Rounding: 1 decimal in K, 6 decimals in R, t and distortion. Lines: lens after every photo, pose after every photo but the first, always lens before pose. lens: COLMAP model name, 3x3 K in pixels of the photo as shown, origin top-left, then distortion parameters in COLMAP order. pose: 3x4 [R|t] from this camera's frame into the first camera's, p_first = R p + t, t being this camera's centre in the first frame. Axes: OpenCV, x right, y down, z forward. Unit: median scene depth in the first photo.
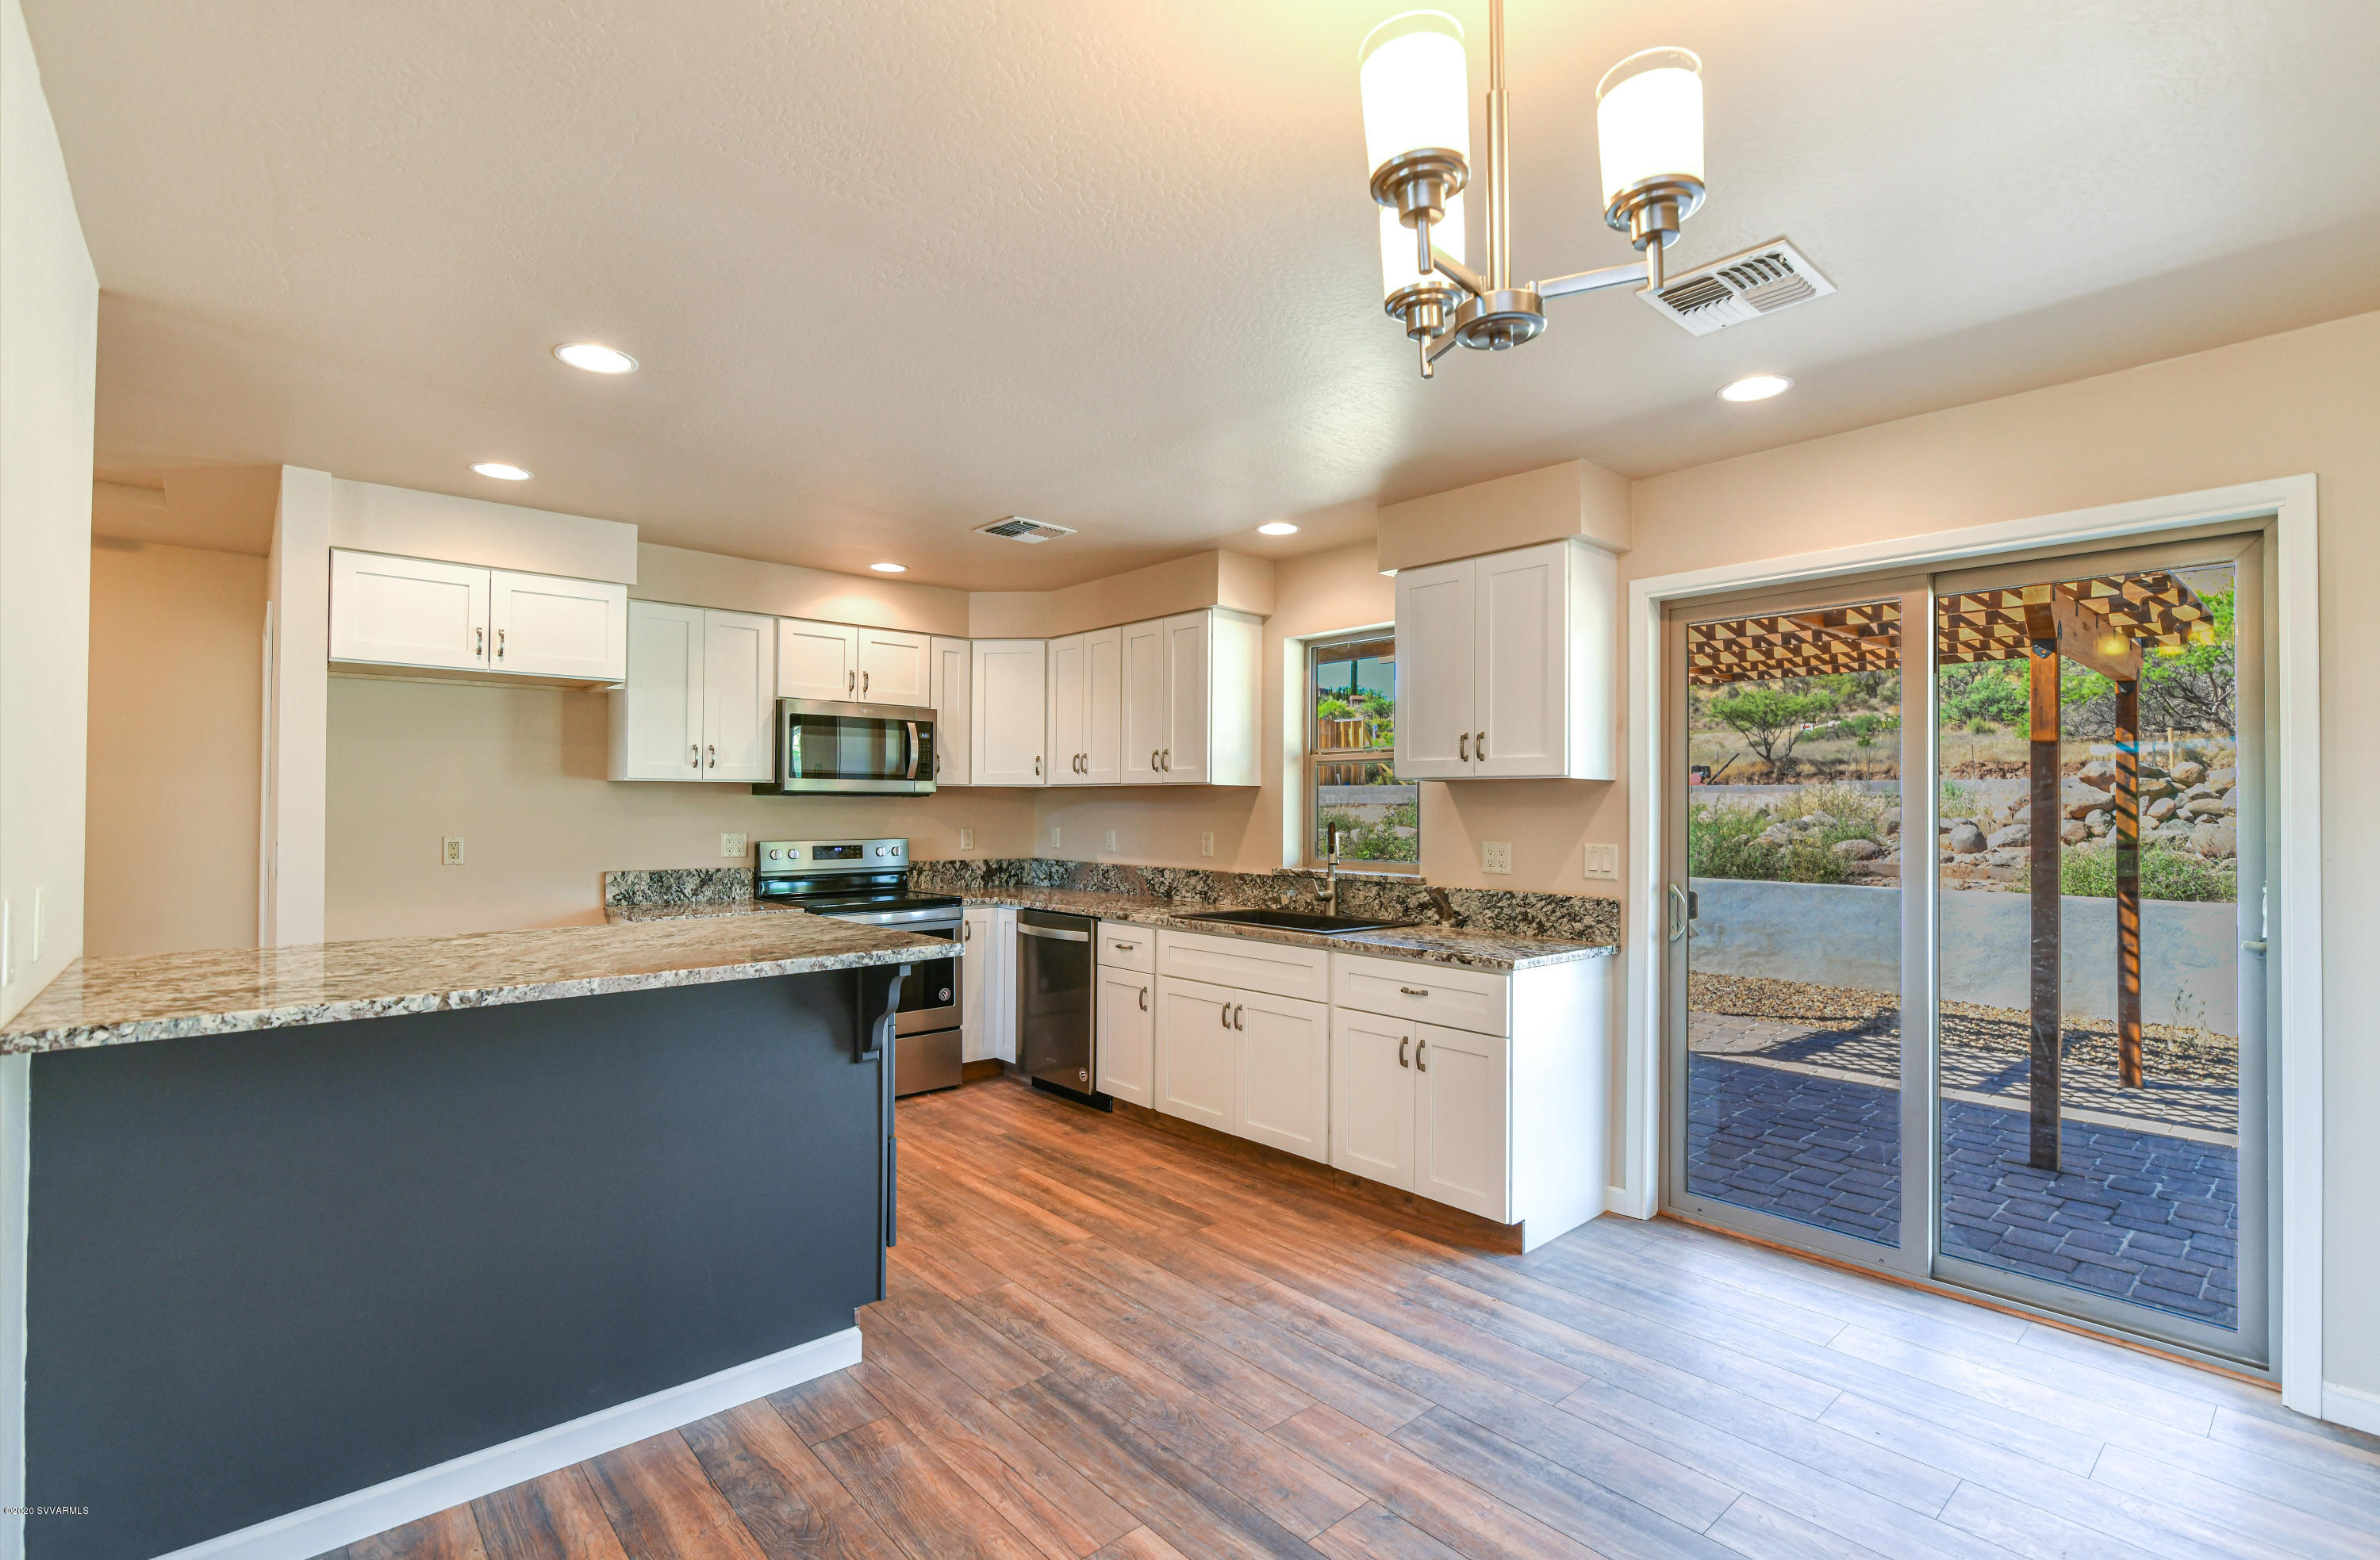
lens RADIAL K [[1092.9, 0, 1194.2], [0, 1092.9, 789.7], [0, 0, 1]] dist [-0.004635, 0.000015]
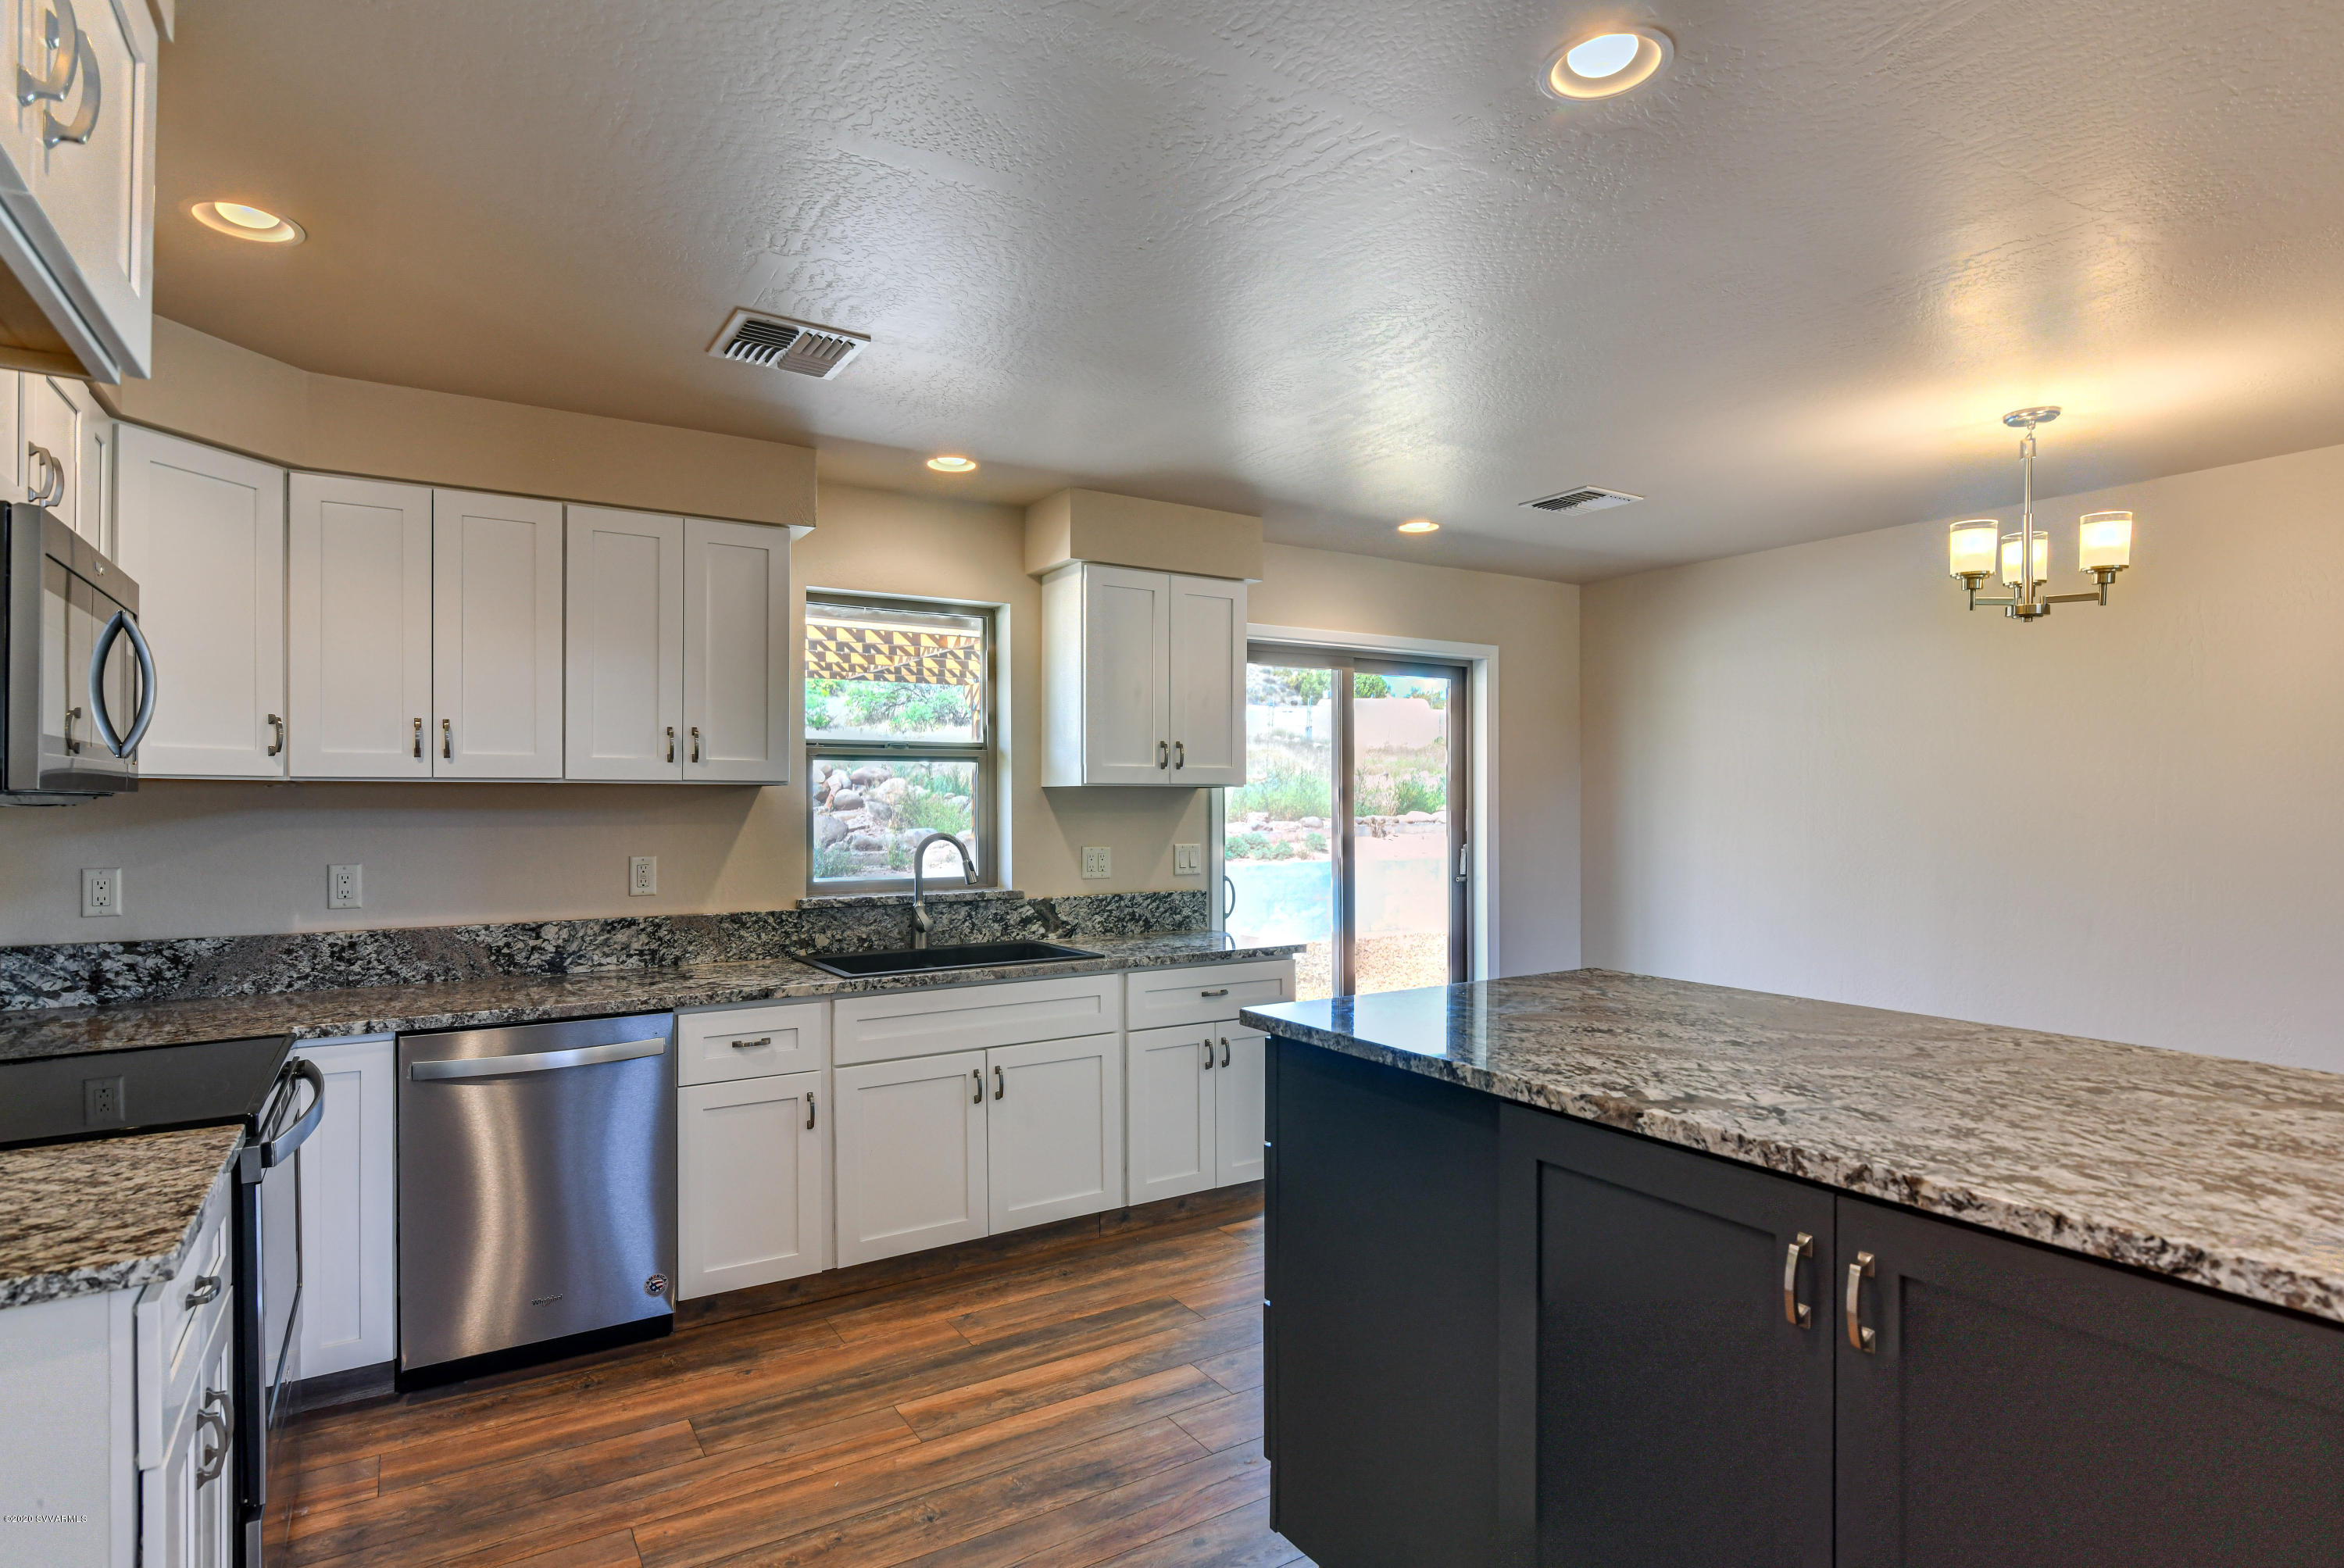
lens RADIAL K [[1209.1, 0, 1174.4], [0, 1209.1, 793.5], [0, 0, 1]] dist [-0.001915, 0.000303]
pose [[0.165409, 0.001932, 0.986223, -0.782703], [-0.012533, 0.999921, 0.000143, -0.002600], [-0.986145, -0.012384, 0.165421, 0.716520]]
